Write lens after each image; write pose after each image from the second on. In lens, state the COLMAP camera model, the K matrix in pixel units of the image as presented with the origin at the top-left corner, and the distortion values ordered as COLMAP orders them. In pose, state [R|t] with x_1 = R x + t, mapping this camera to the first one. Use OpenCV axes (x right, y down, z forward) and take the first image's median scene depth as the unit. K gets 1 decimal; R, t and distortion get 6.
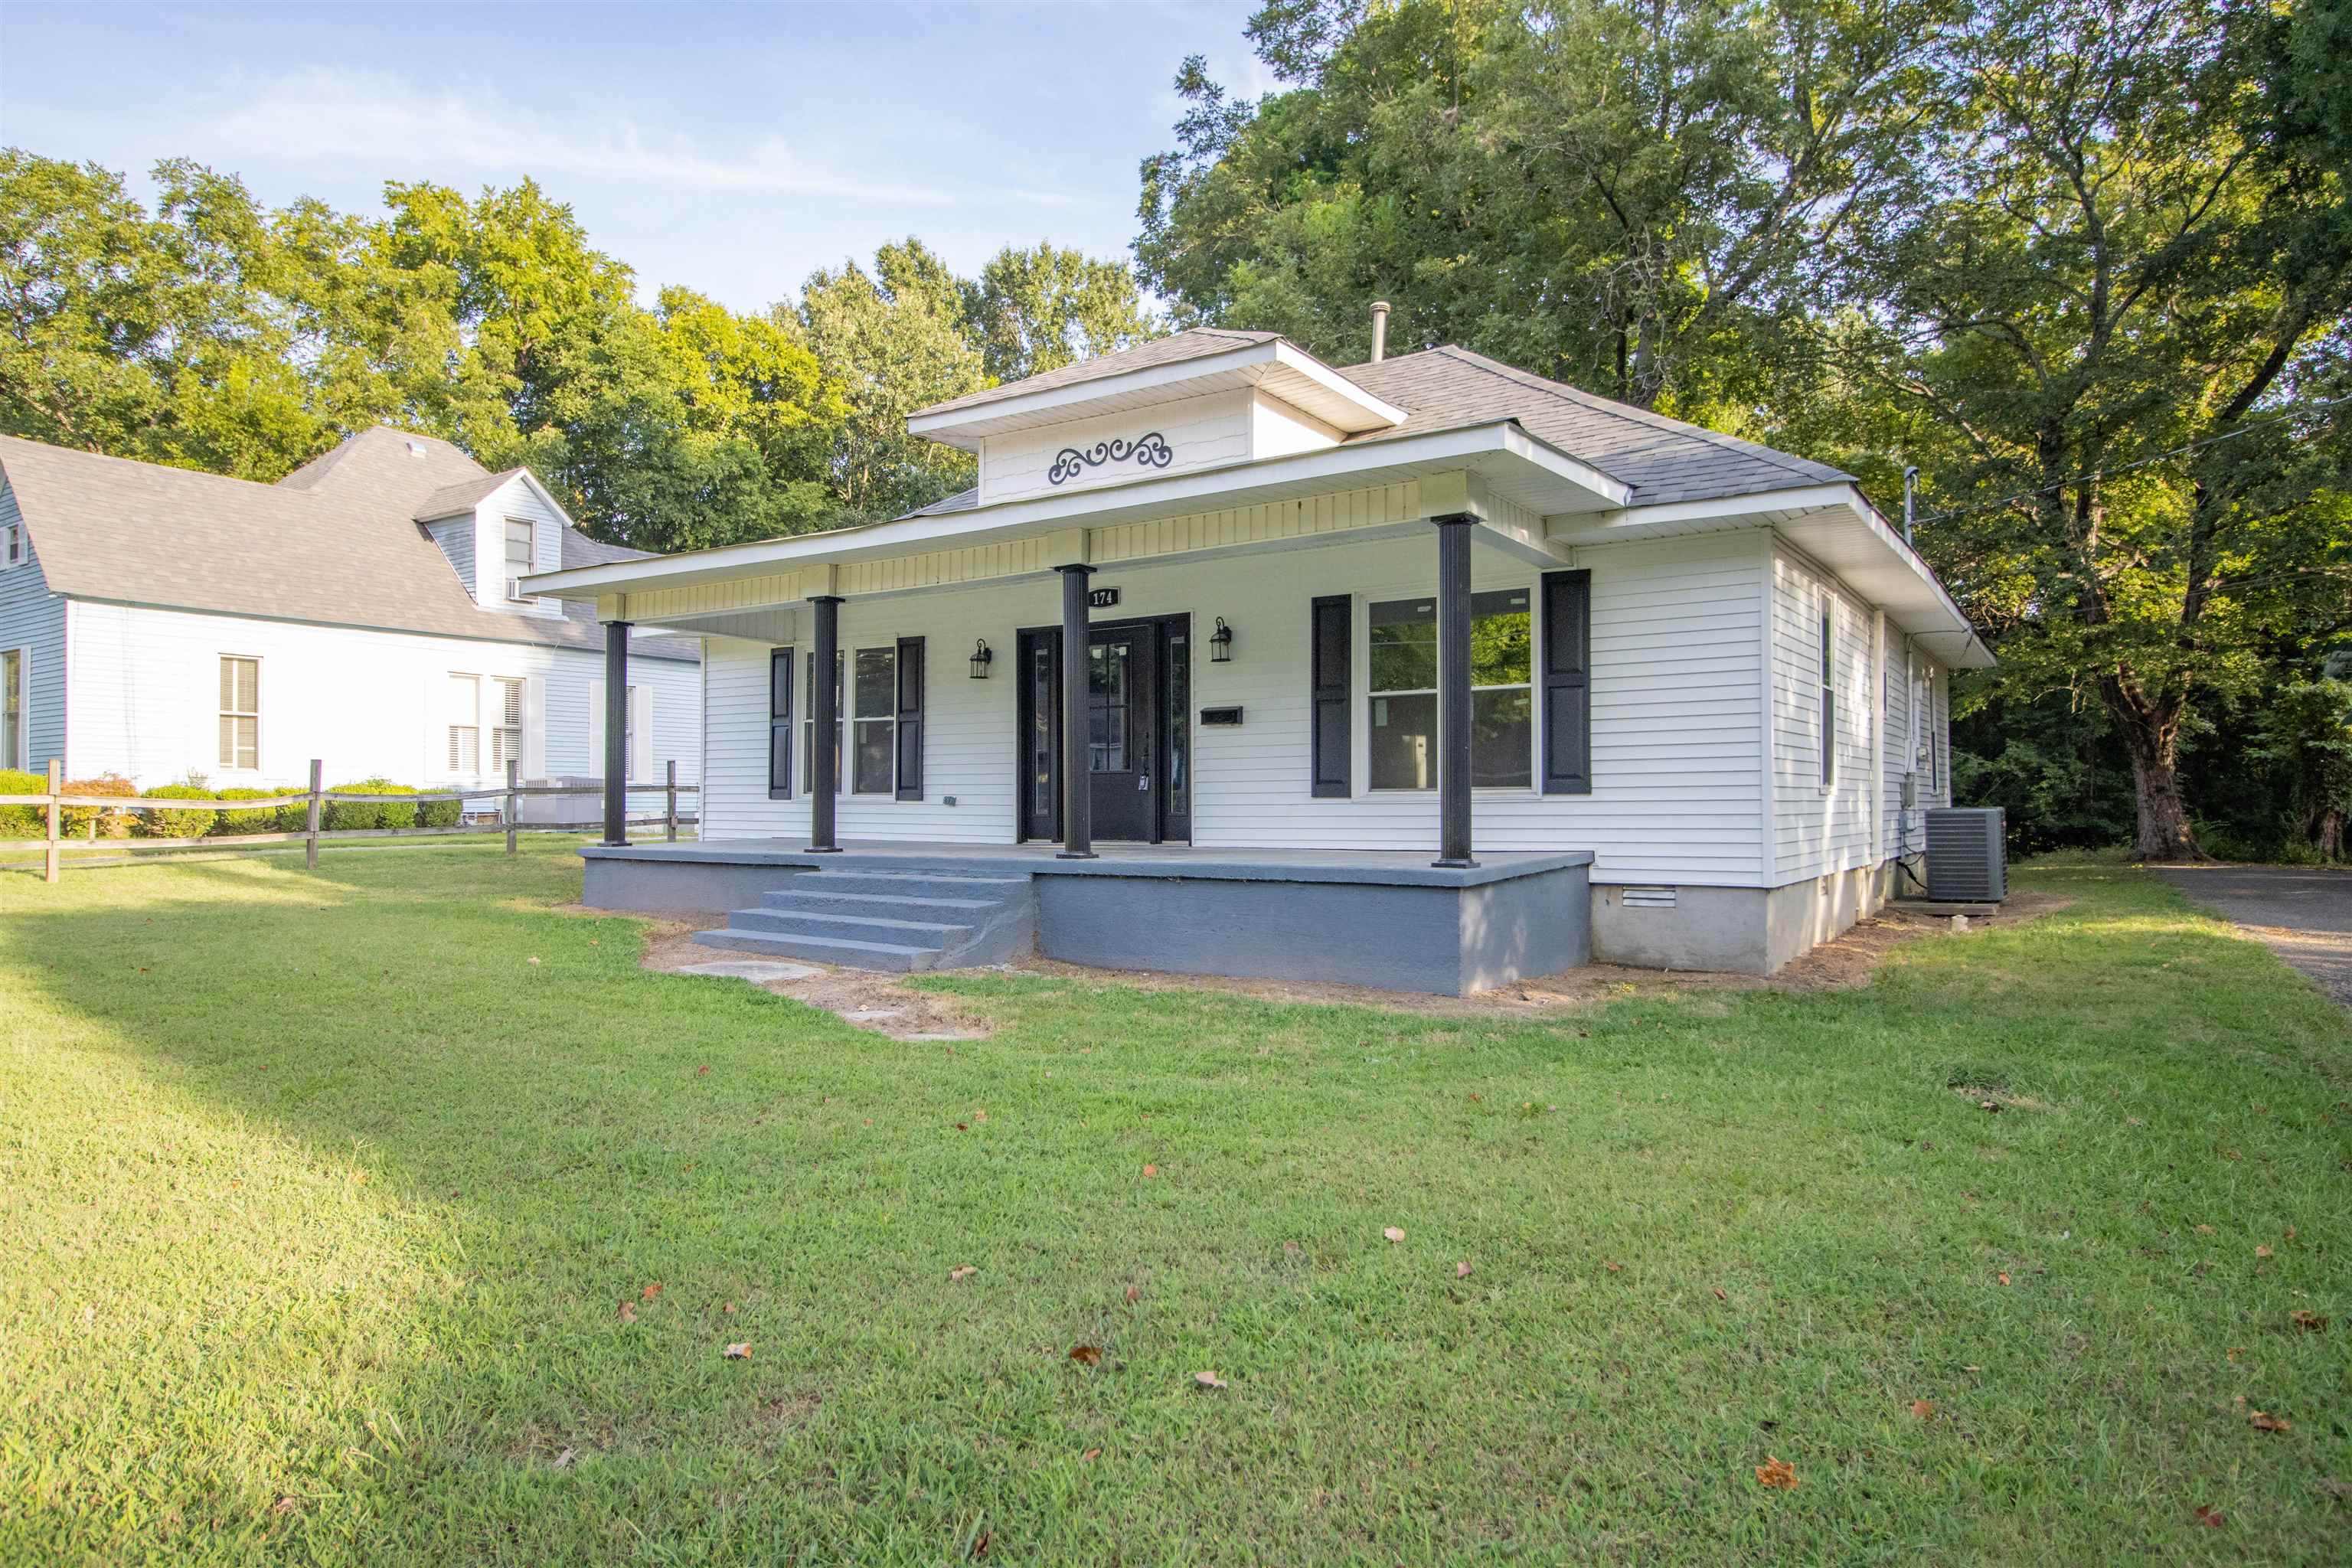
lens RADIAL K [[1385.2, 0, 1186.3], [0, 1385.2, 786.1], [0, 0, 1]] dist [0.001974, -0.000738]
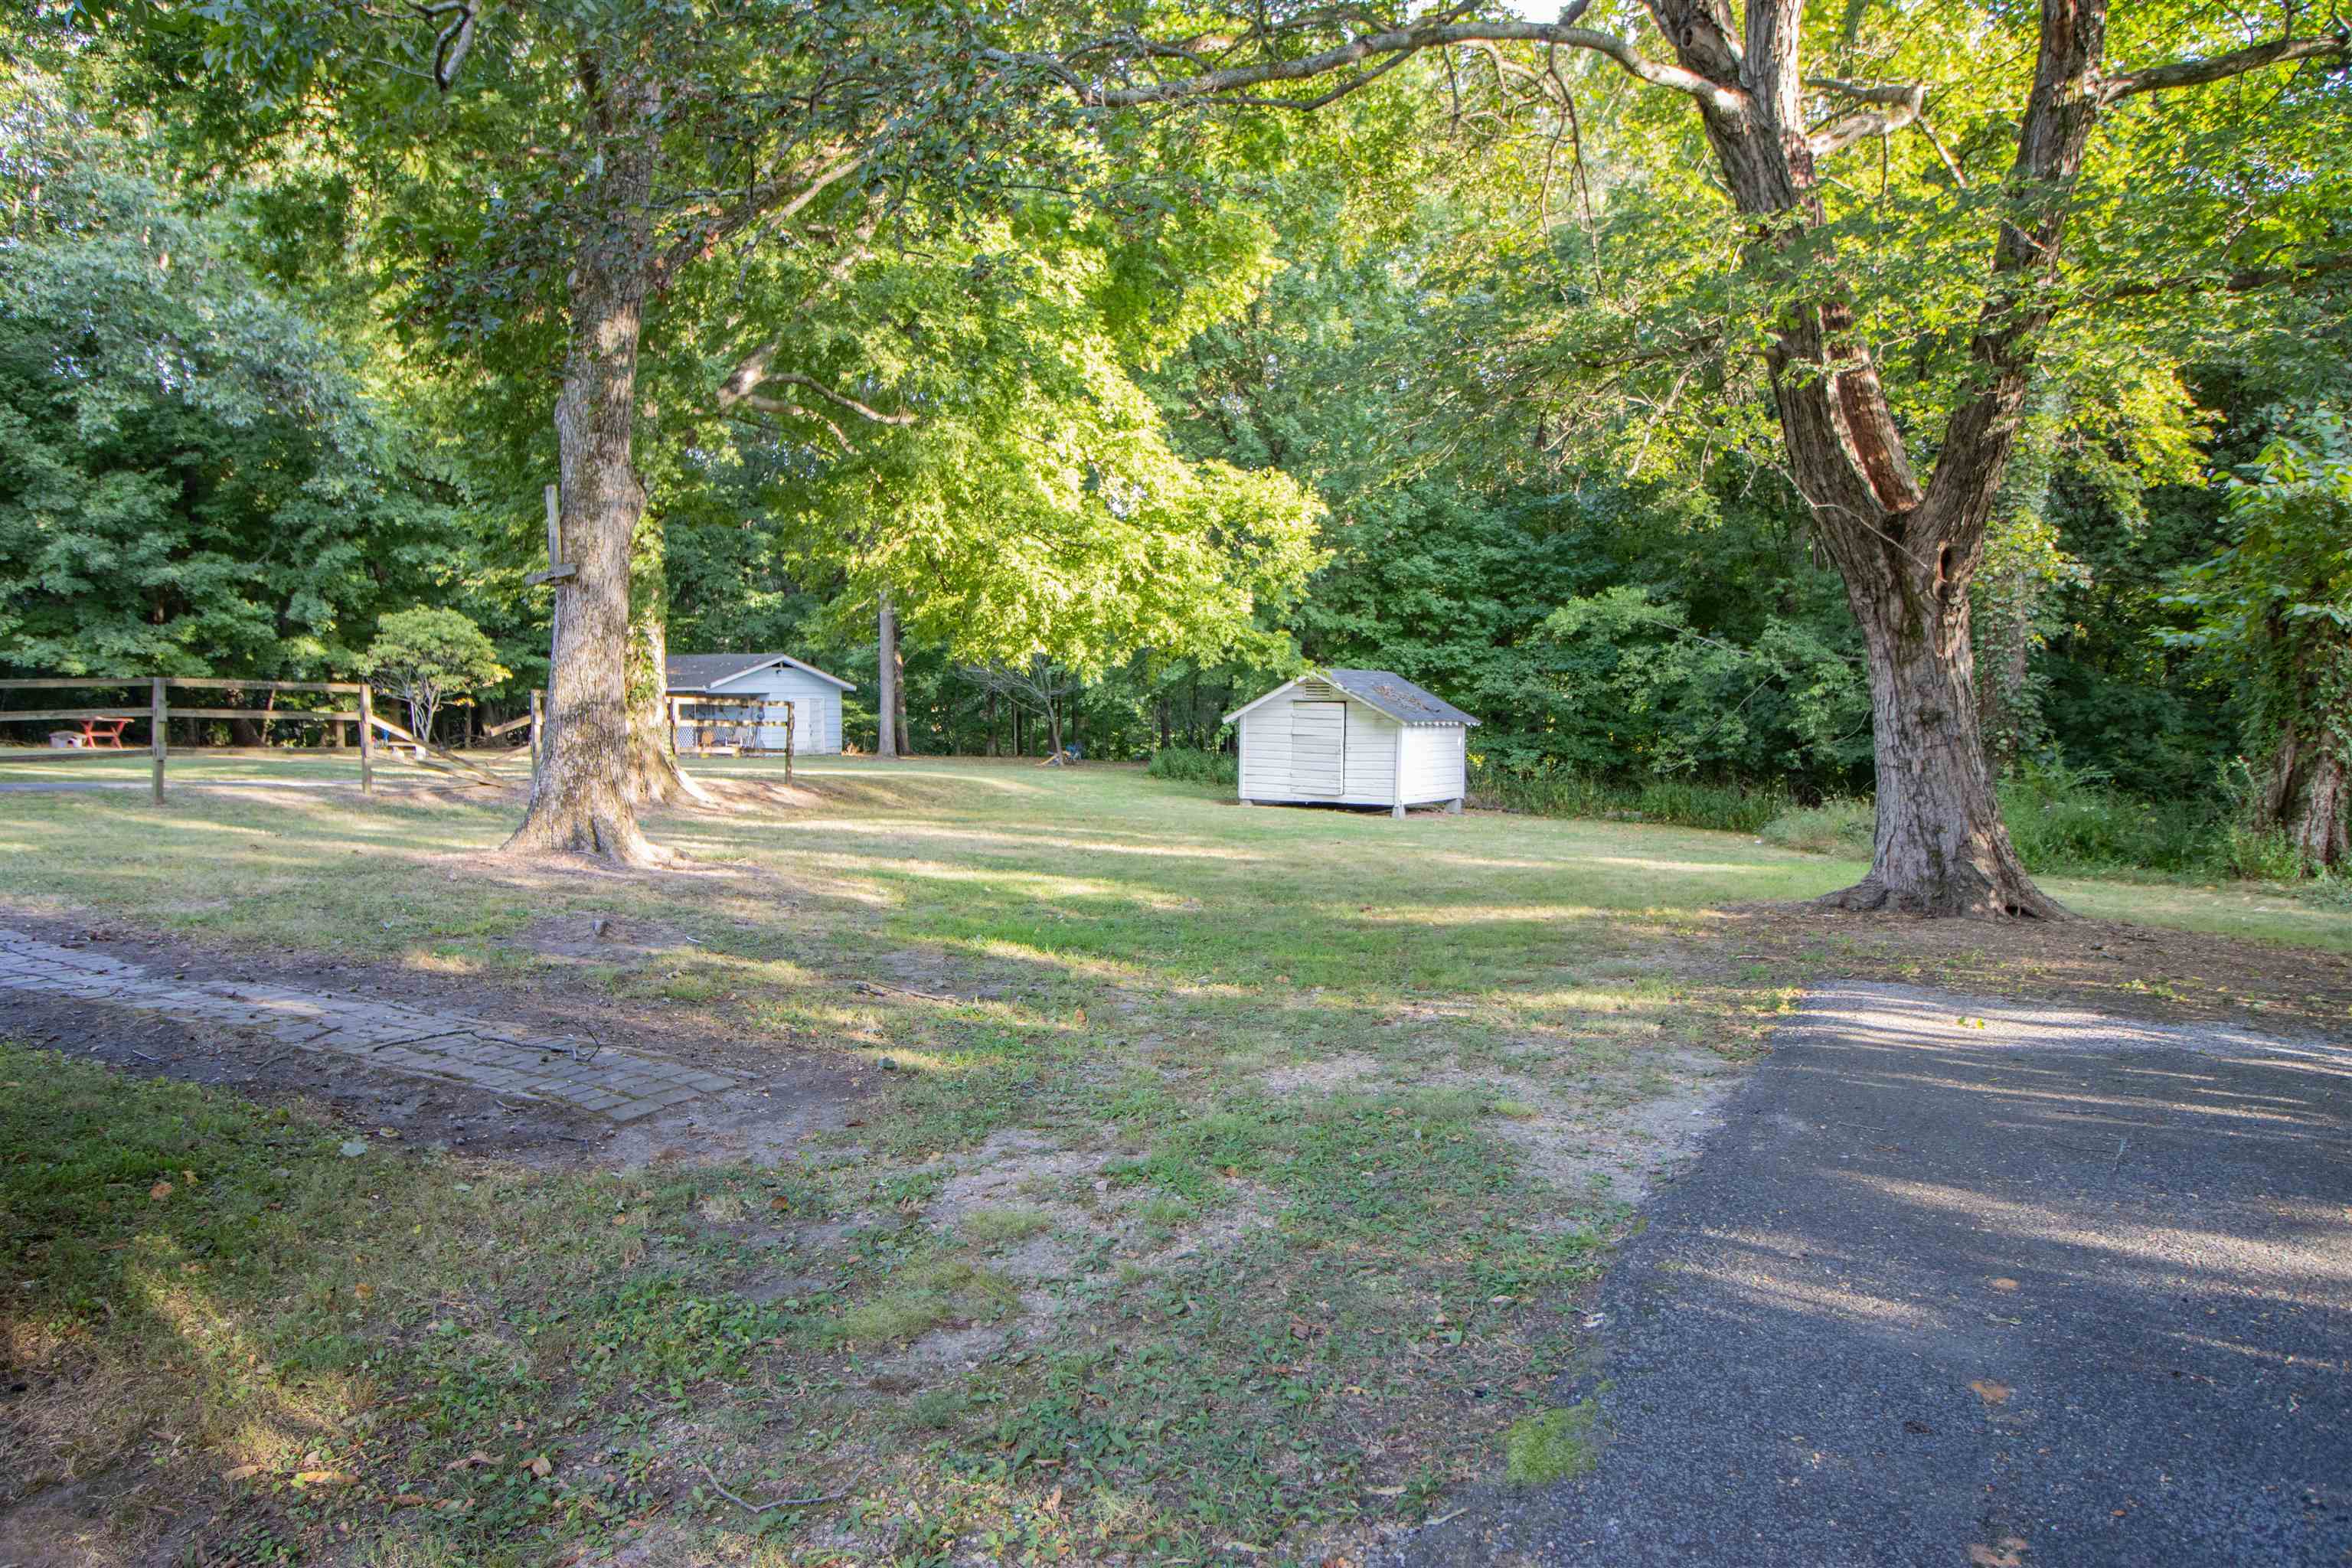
lens RADIAL K [[1385.2, 0, 1166.1], [0, 1385.2, 783.0], [0, 0, 1]] dist [0.001974, -0.000738]
pose [[0.999021, 0.005361, 0.043910, 0.423235], [-0.008674, 0.997101, 0.075599, -0.005914], [-0.043377, -0.075906, 0.996171, 0.561286]]
